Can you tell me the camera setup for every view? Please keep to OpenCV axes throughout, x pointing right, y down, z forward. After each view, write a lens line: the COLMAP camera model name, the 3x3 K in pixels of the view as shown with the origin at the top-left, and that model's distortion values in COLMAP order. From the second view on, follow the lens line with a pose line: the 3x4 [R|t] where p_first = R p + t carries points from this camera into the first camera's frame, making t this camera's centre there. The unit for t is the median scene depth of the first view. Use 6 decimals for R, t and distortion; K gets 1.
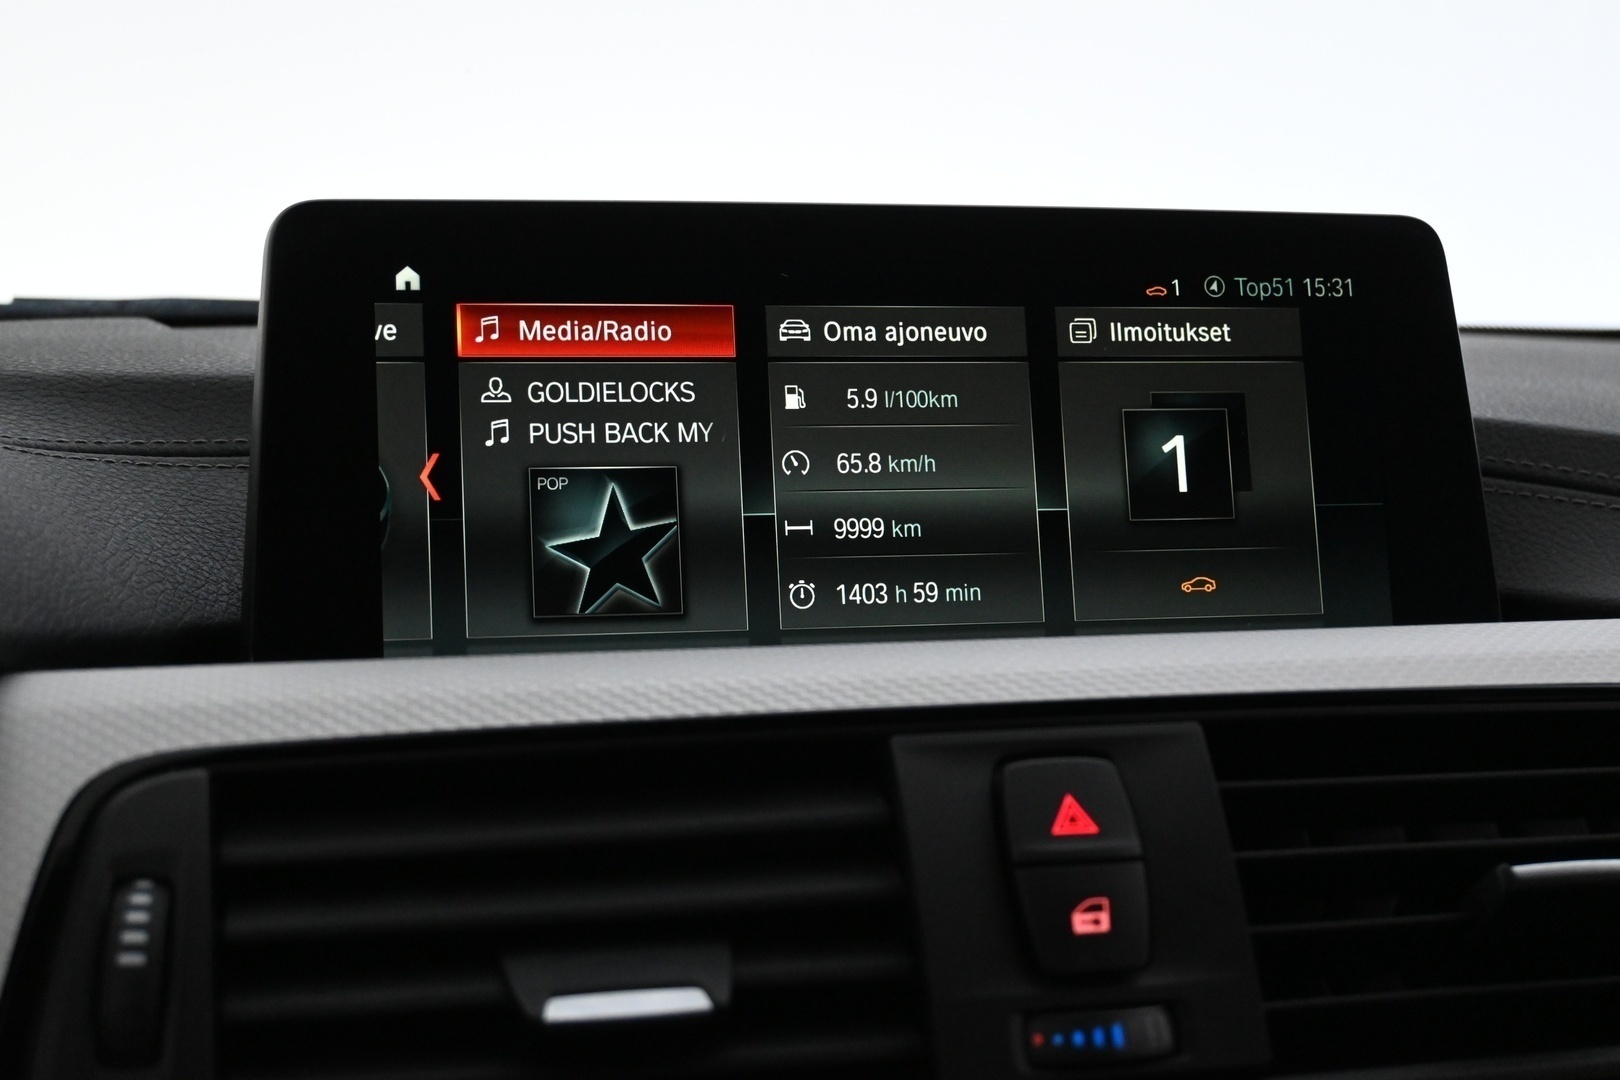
lens RADIAL K [[2282.9, 0, 805.5], [0, 2282.9, 535.5], [0, 0, 1]] dist [-0.004020, 0.000000]
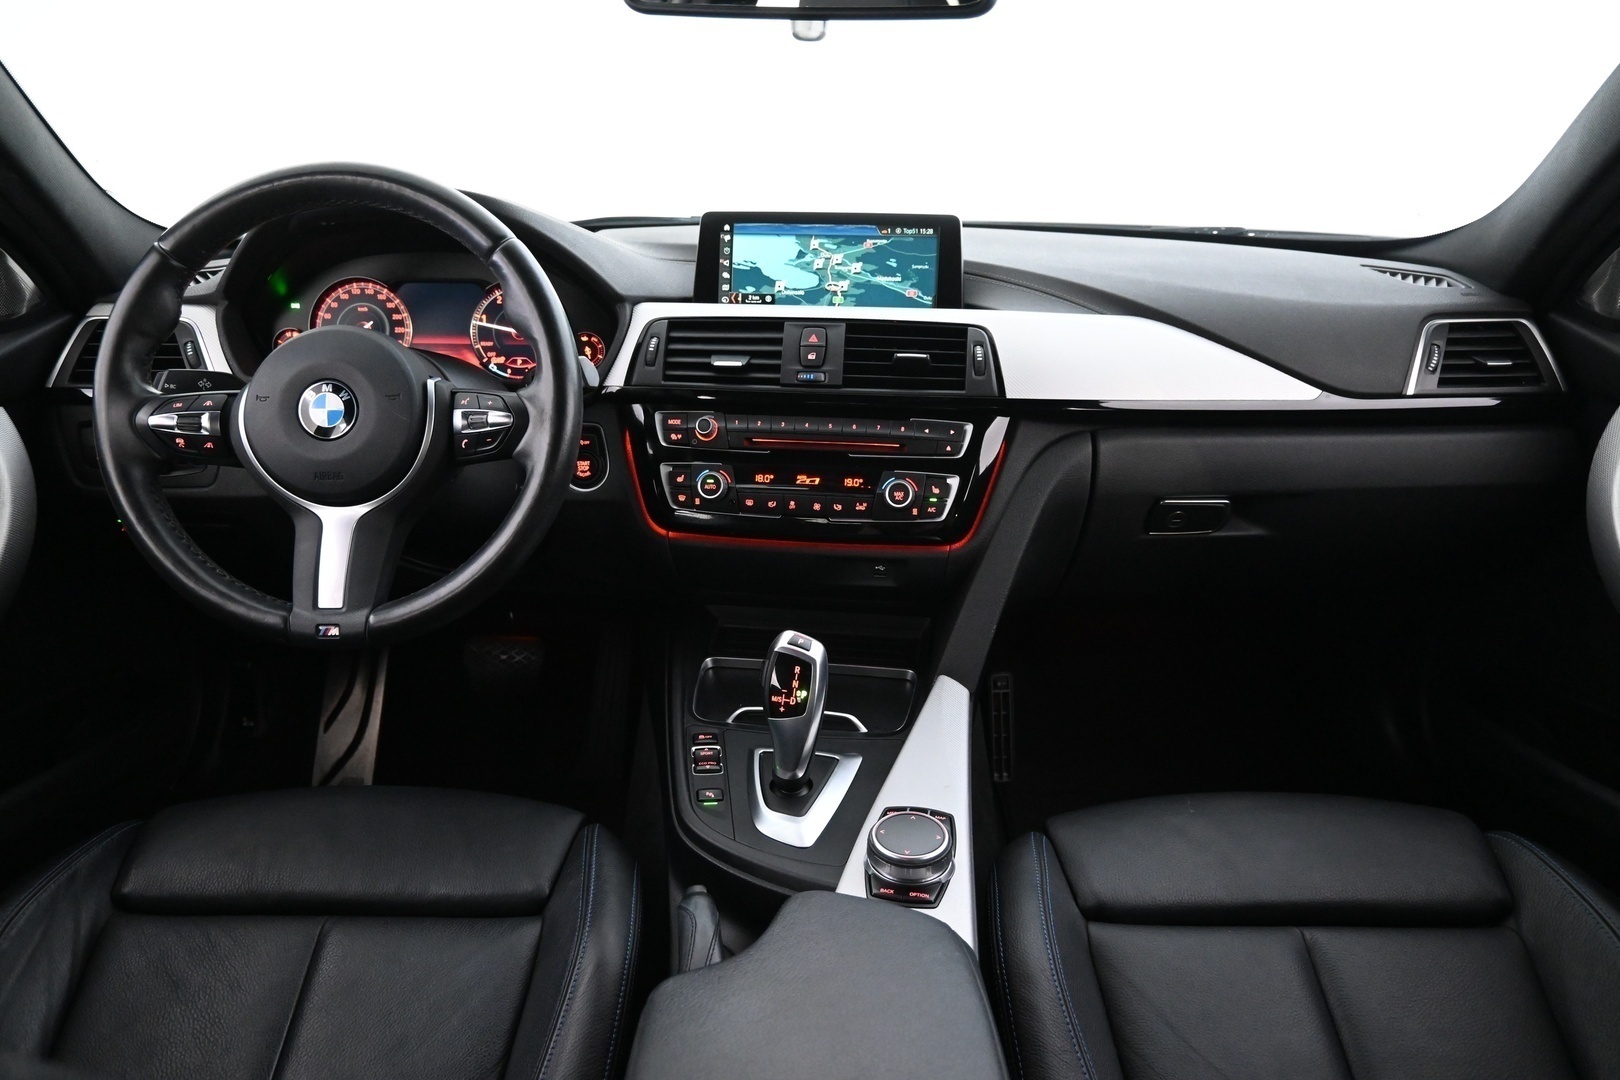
lens RADIAL K [[1160.2, 0, 818.1], [0, 1160.2, 539.4], [0, 0, 1]] dist [-0.012472, 0.009366]
pose [[0.933024, 0.113930, -0.341301, 1.155472], [-0.035748, 0.973205, 0.227141, -0.039876], [0.358034, -0.199727, 0.912097, -1.659416]]
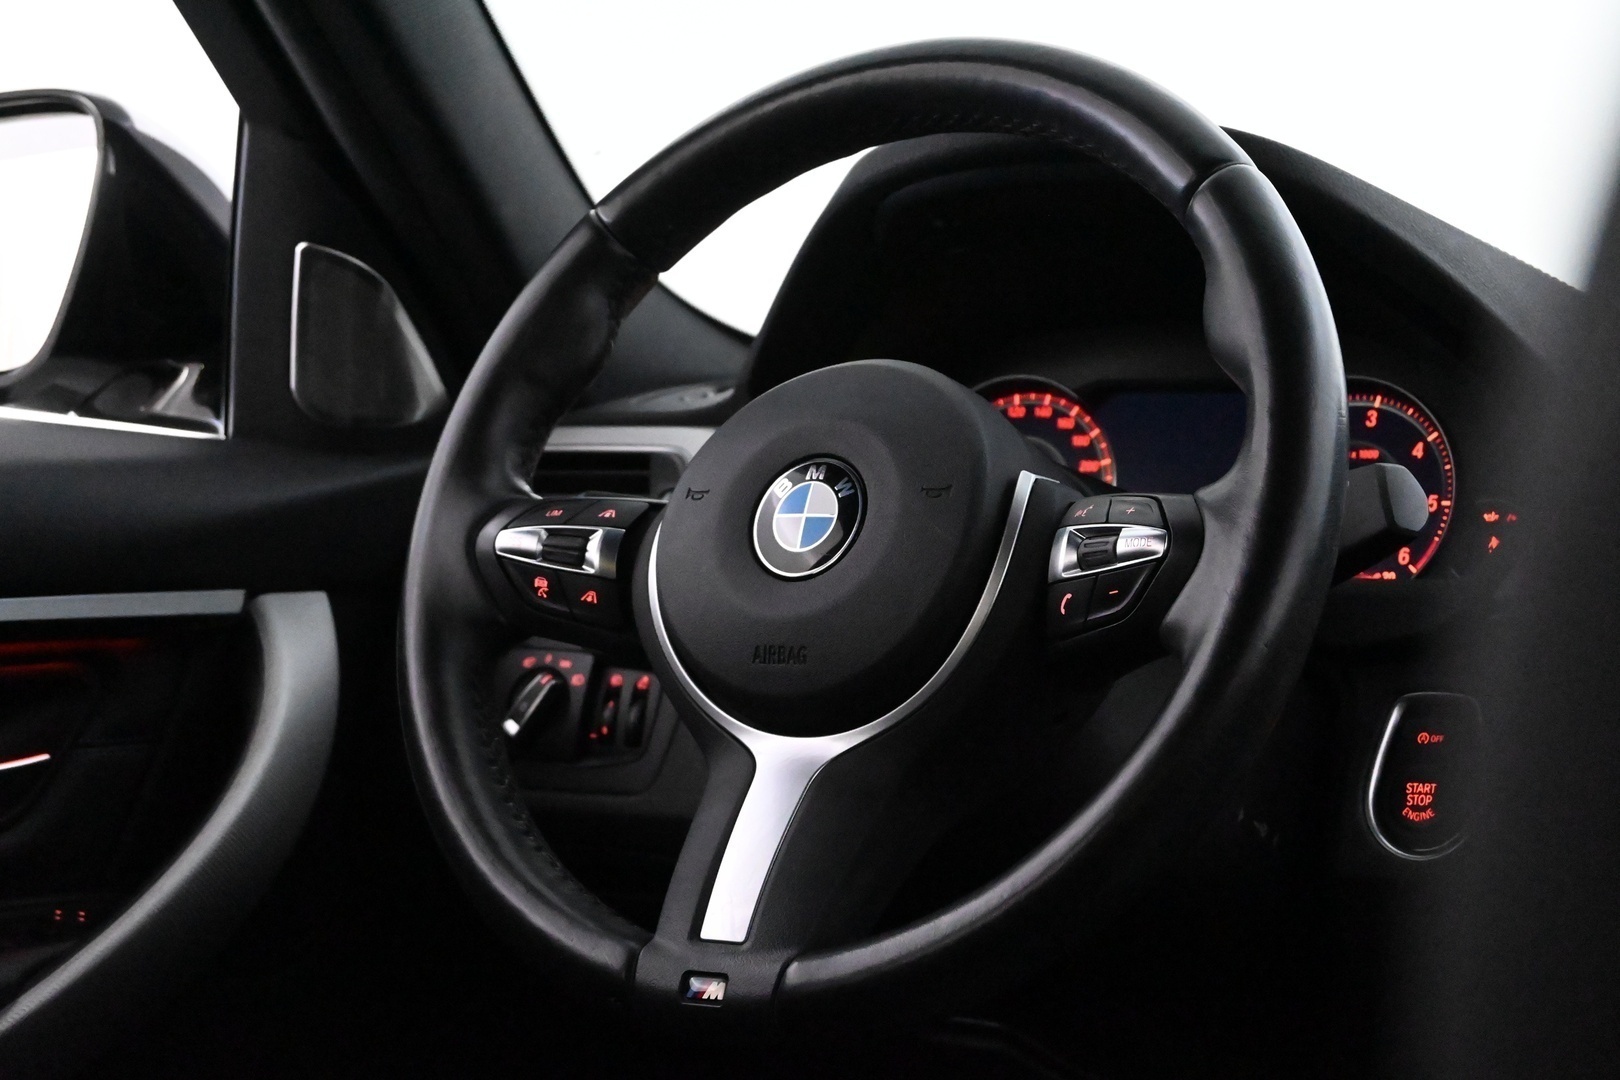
lens RADIAL K [[3248.4, 0, 813.4], [0, 3248.4, 528.9], [0, 0, 1]] dist [-0.000911, 0.000000]
pose [[0.582602, -0.005125, -0.812741, 1.864889], [-0.112422, 0.989860, -0.086830, 0.556990], [0.804945, 0.141957, 0.576118, -1.550497]]
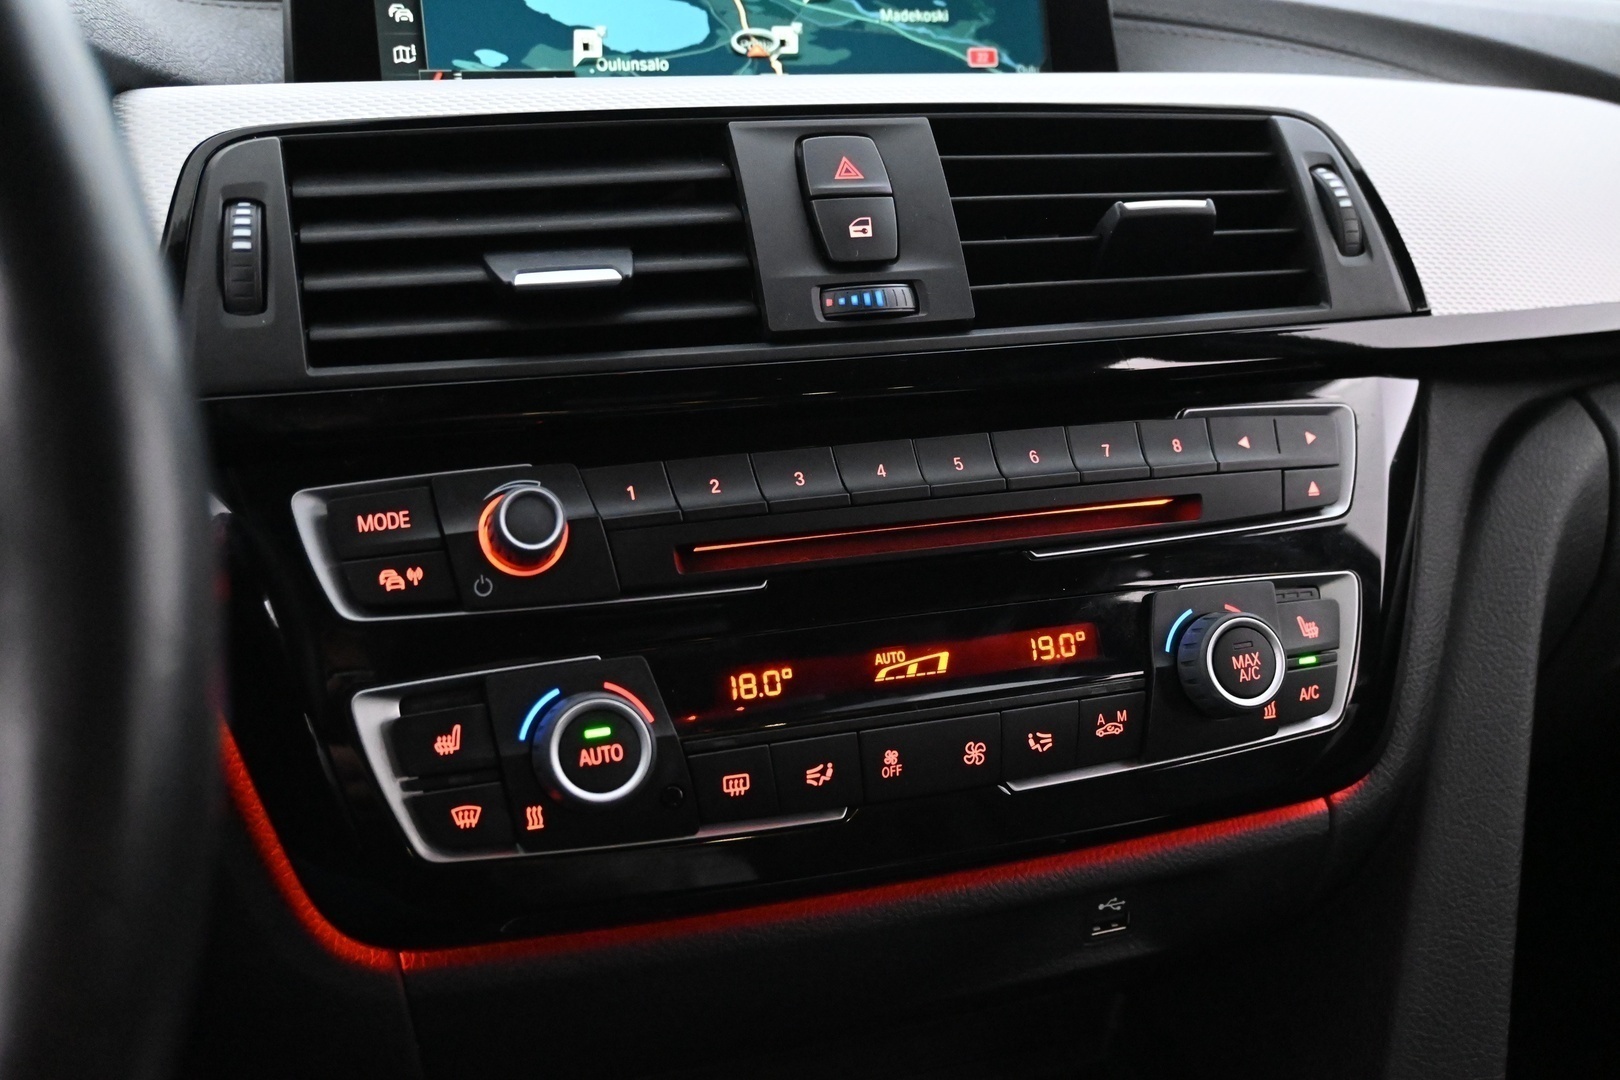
lens RADIAL K [[1631.7, 0, 813.8], [0, 1631.7, 536.8], [0, 0, 1]] dist [-0.005156, 0.000000]
pose [[0.995088, -0.045782, 0.087770, -0.015341], [0.031902, 0.987636, 0.153483, 0.204000], [-0.093711, -0.149929, 0.984246, -0.135116]]
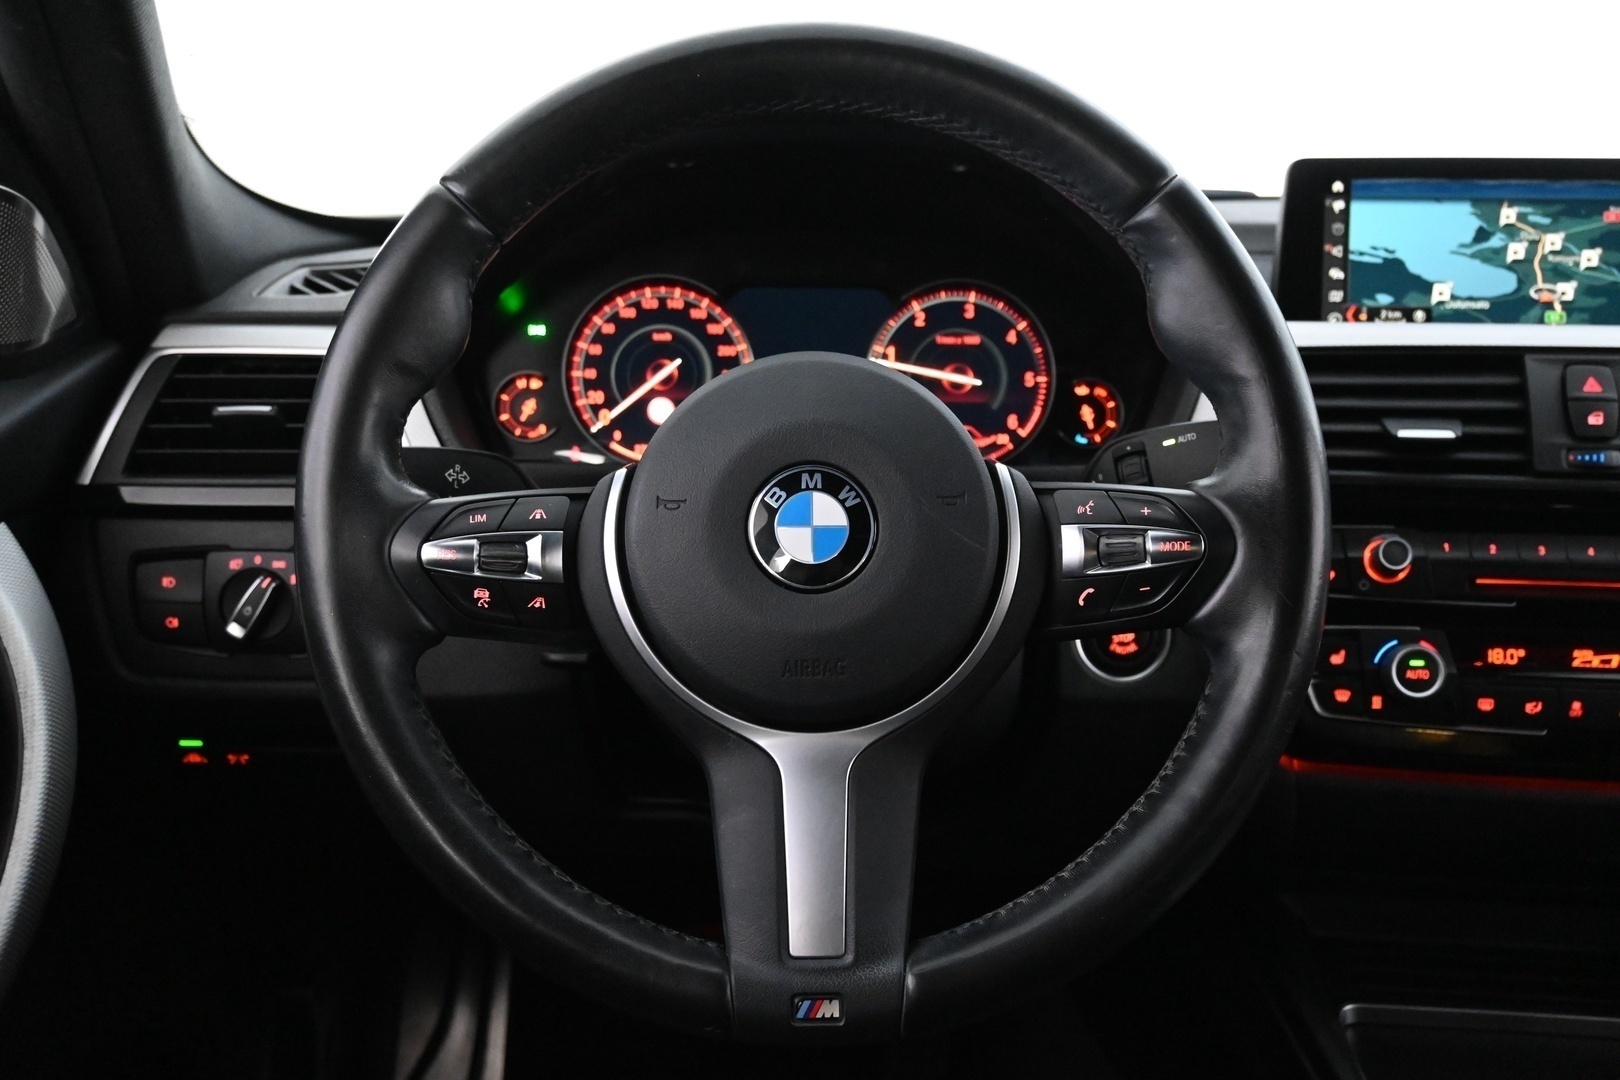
lens RADIAL K [[1631.7, 0, 806.0], [0, 1631.7, 542.7], [0, 0, 1]] dist [-0.005156, 0.000000]
pose [[0.940284, 0.075264, -0.331966, -0.116807], [-0.033259, 0.990897, 0.130452, 0.087731], [0.338762, -0.111620, 0.934228, -1.270394]]
